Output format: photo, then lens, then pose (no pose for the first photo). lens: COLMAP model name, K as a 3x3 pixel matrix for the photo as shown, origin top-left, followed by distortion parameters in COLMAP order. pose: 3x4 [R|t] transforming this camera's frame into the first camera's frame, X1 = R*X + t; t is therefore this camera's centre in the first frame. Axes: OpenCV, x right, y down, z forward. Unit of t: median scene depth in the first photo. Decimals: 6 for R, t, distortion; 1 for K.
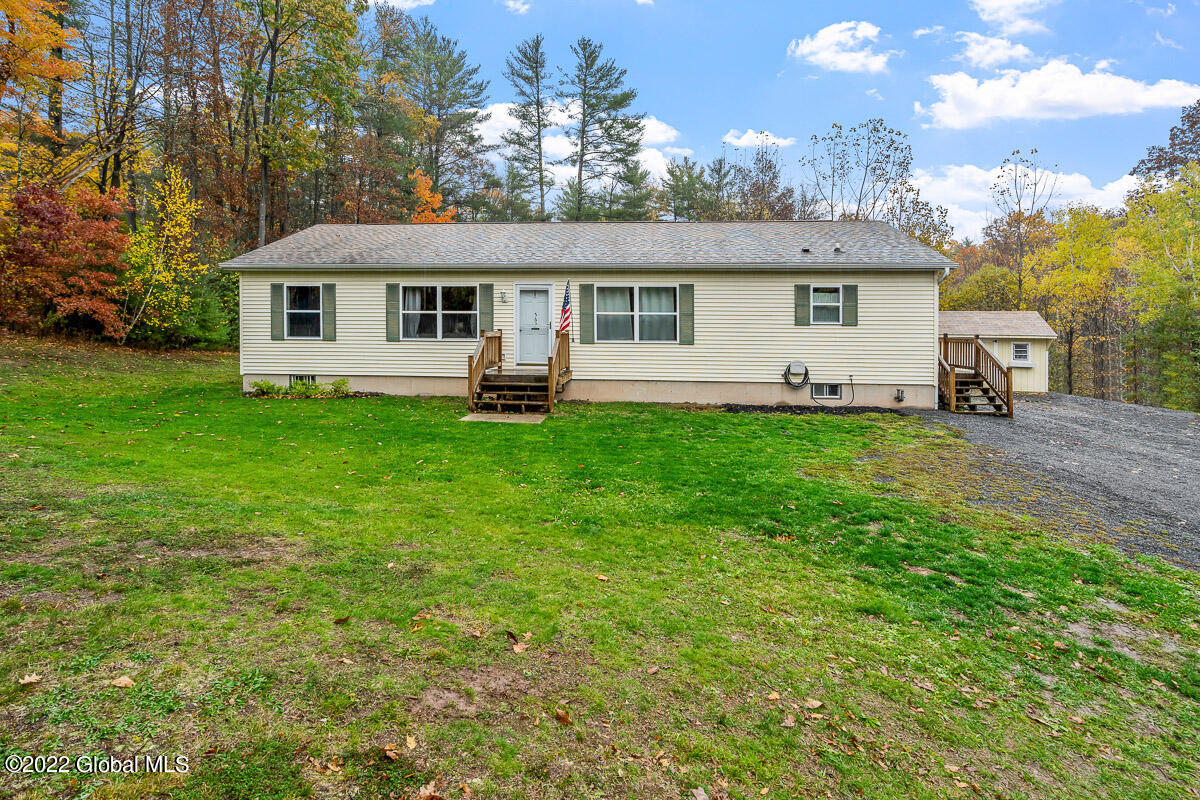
lens RADIAL K [[557.0, 0, 640.4], [0, 557.0, 353.4], [0, 0, 1]] dist [0.000391, 0.001051]
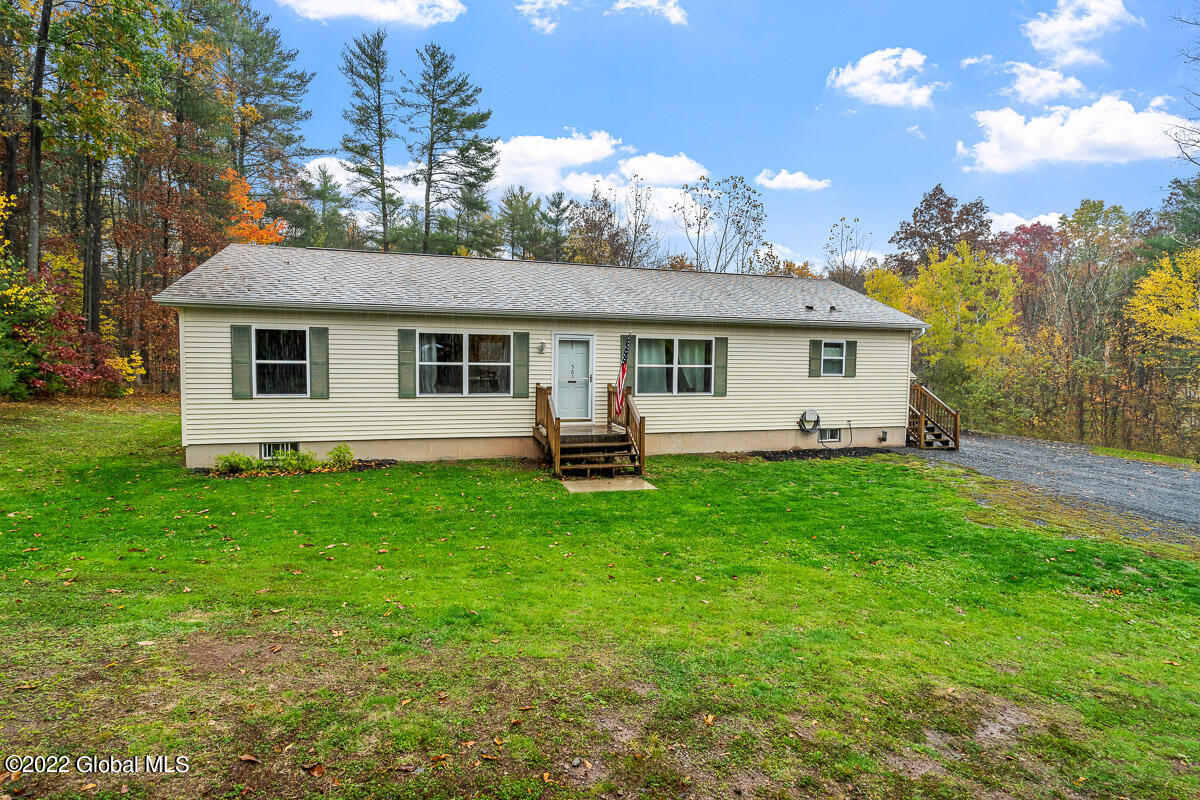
lens RADIAL K [[557.0, 0, 601.9], [0, 557.0, 397.8], [0, 0, 1]] dist [0.000391, 0.001051]
pose [[0.937555, -0.021067, 0.347198, -0.463994], [0.010683, 0.999437, 0.031794, -0.046099], [-0.347672, -0.026100, 0.937253, 0.107217]]
